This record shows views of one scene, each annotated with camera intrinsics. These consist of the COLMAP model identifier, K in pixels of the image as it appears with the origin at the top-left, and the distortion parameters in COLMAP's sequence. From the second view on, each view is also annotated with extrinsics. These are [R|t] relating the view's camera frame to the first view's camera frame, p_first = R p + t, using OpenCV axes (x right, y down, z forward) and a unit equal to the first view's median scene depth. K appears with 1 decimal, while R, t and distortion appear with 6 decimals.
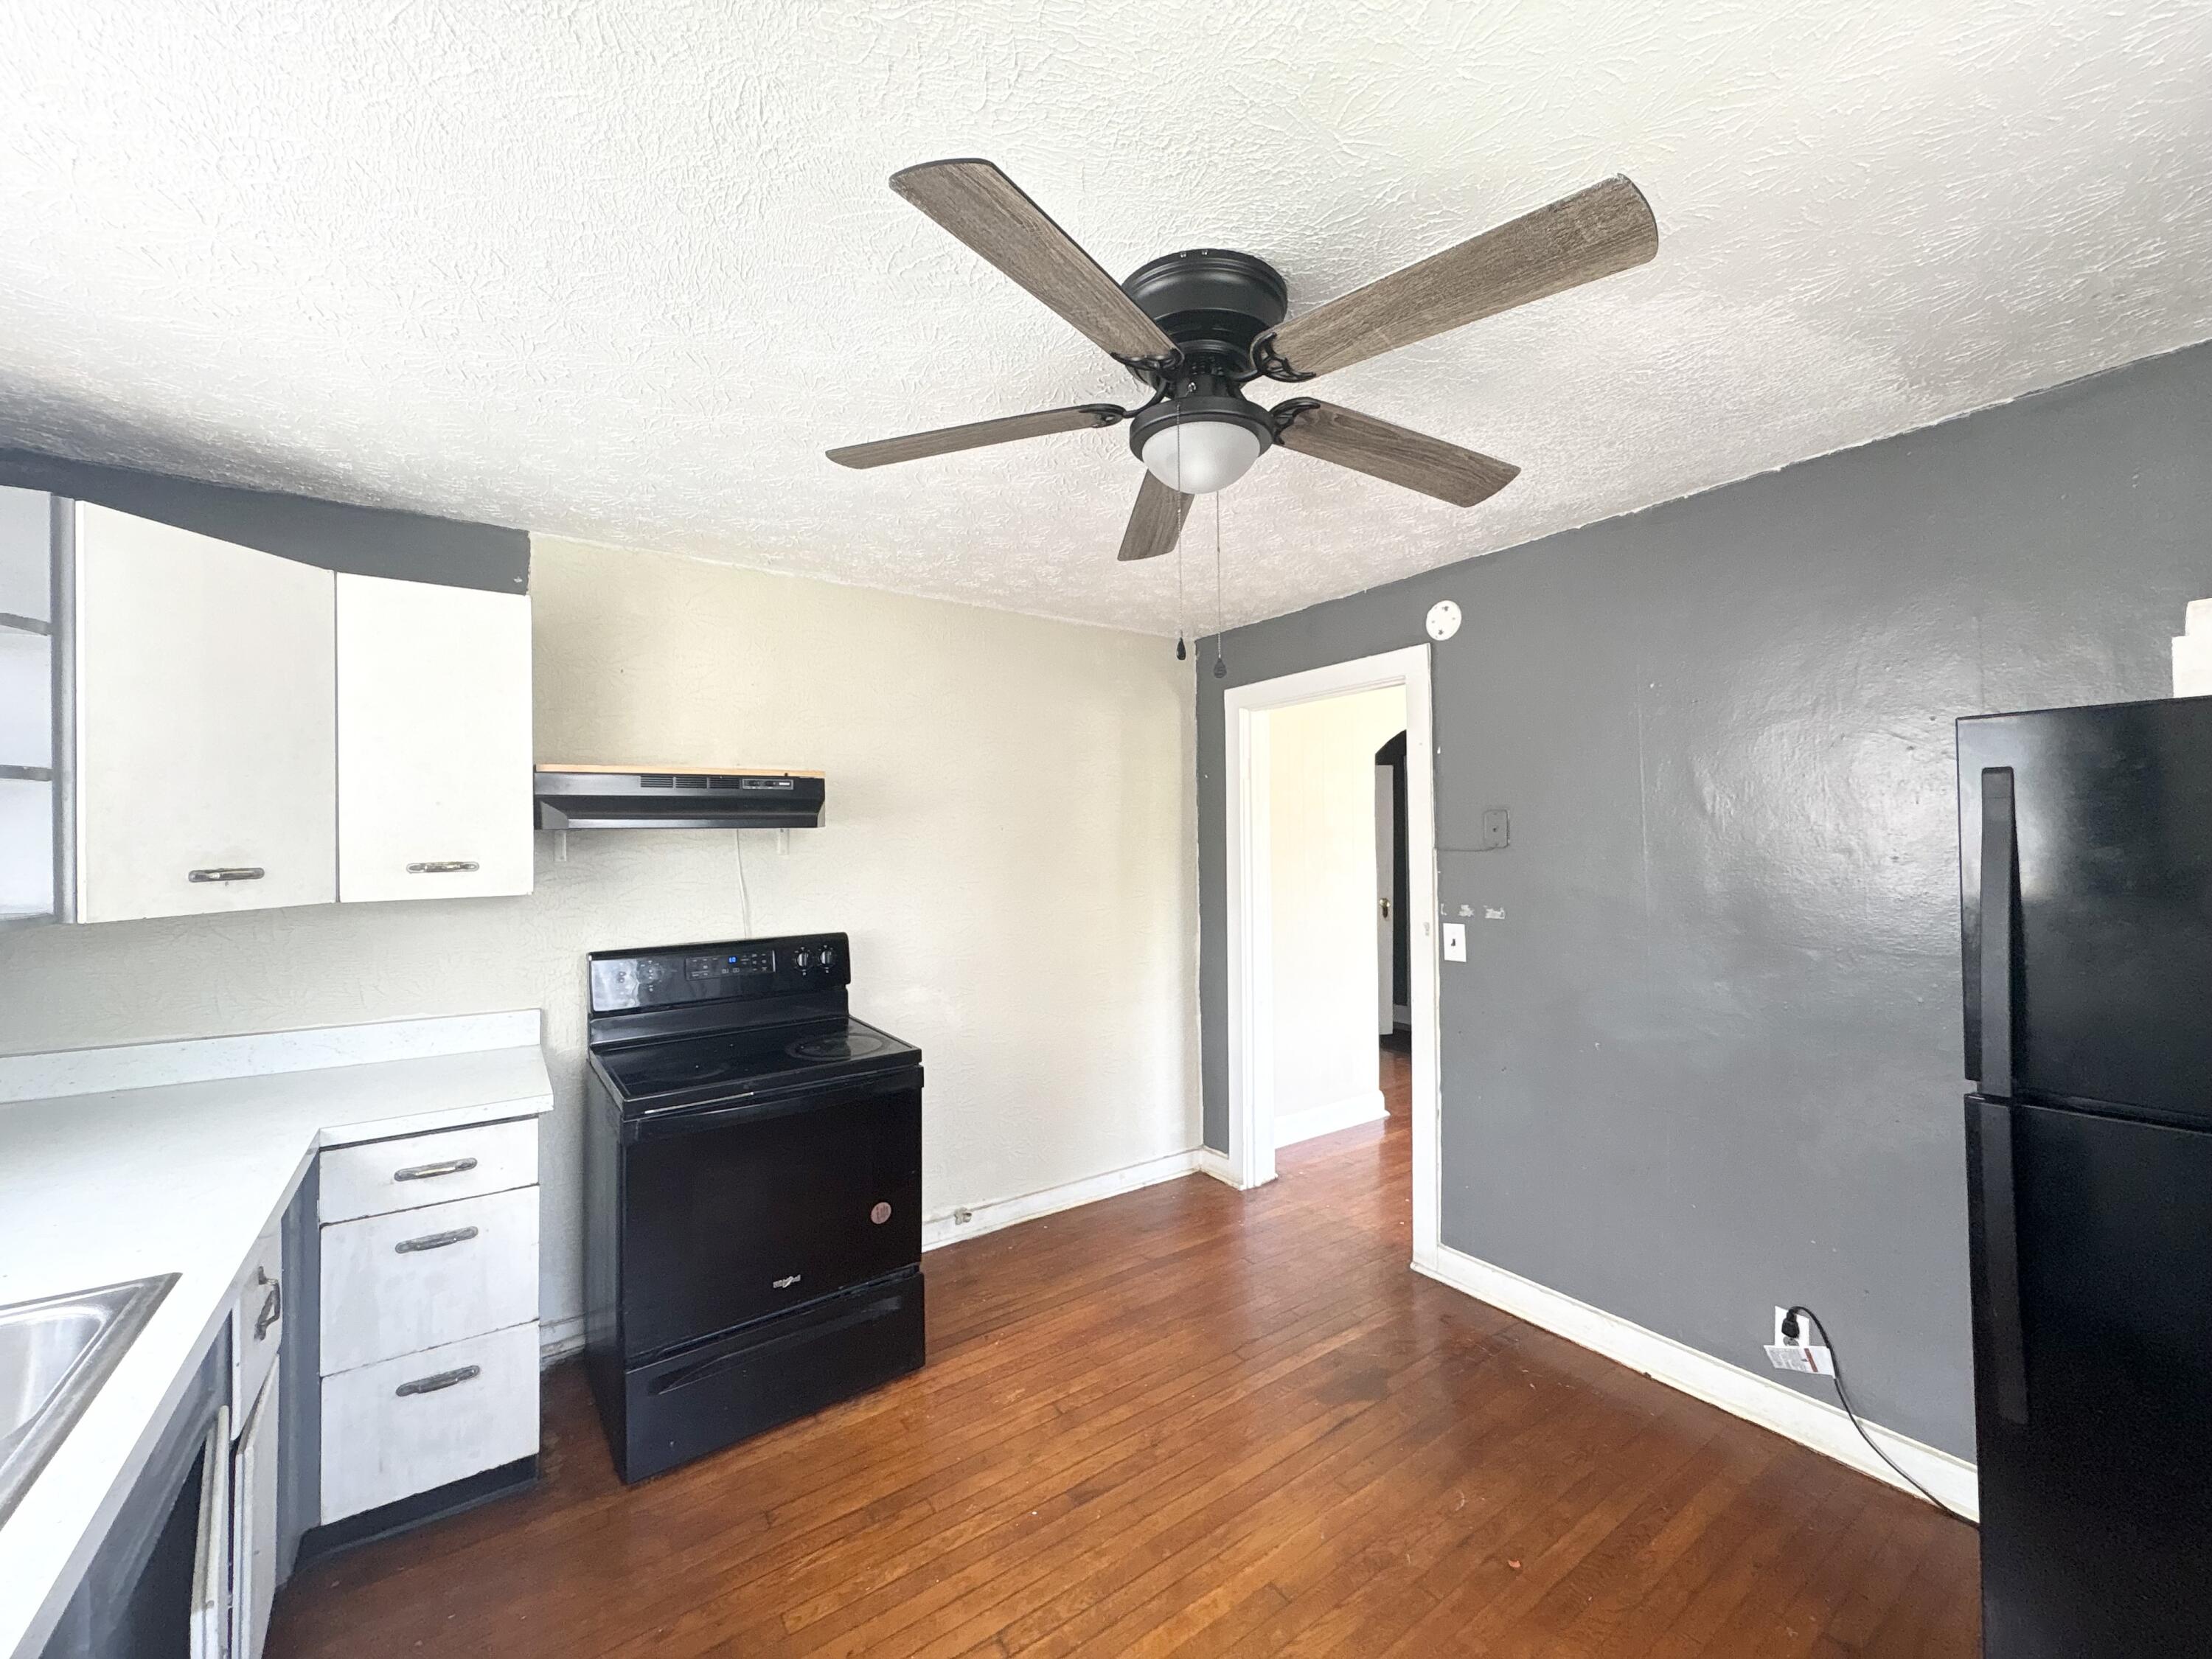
lens RADIAL K [[879.8, 0, 1109.2], [0, 879.8, 830.2], [0, 0, 1]] dist [0.000608, 0.000117]
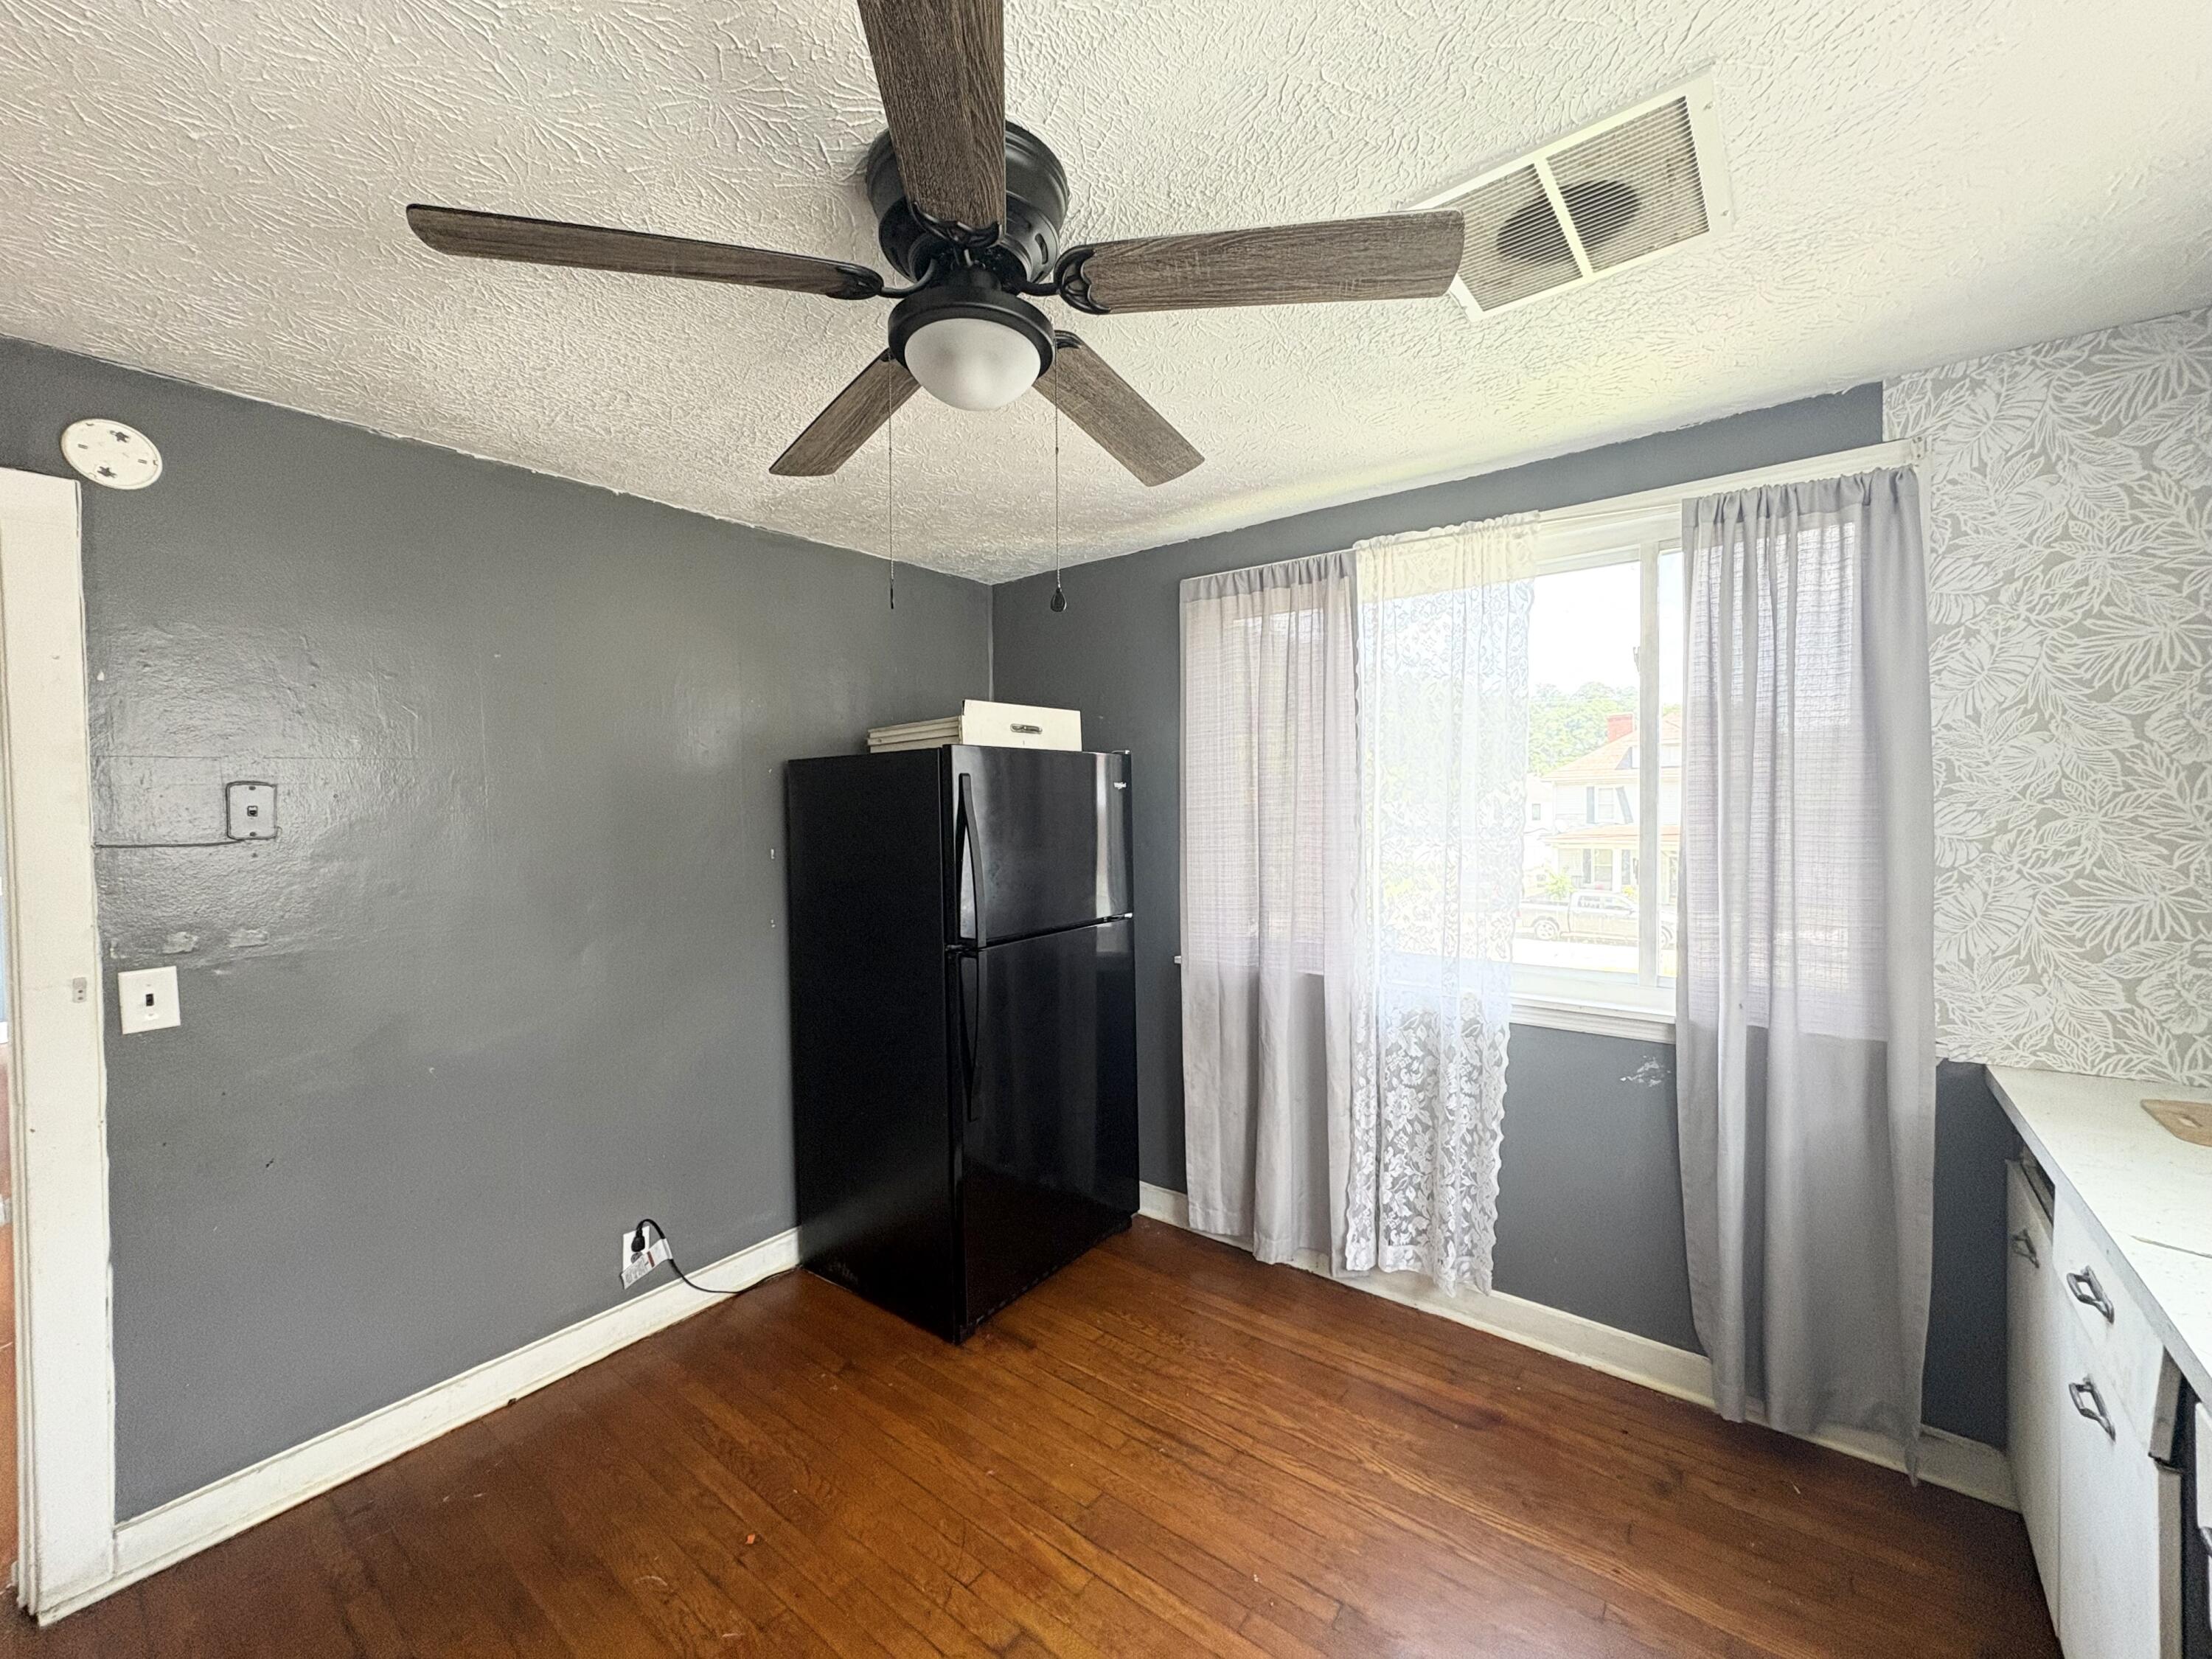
lens RADIAL K [[879.8, 0, 1107.9], [0, 879.8, 821.1], [0, 0, 1]] dist [0.000608, 0.000117]
pose [[-0.292765, 0.000314, 0.956184, -0.457539], [0.013050, 0.999908, 0.003667, 0.014341], [-0.956095, 0.013552, -0.292742, 0.667015]]
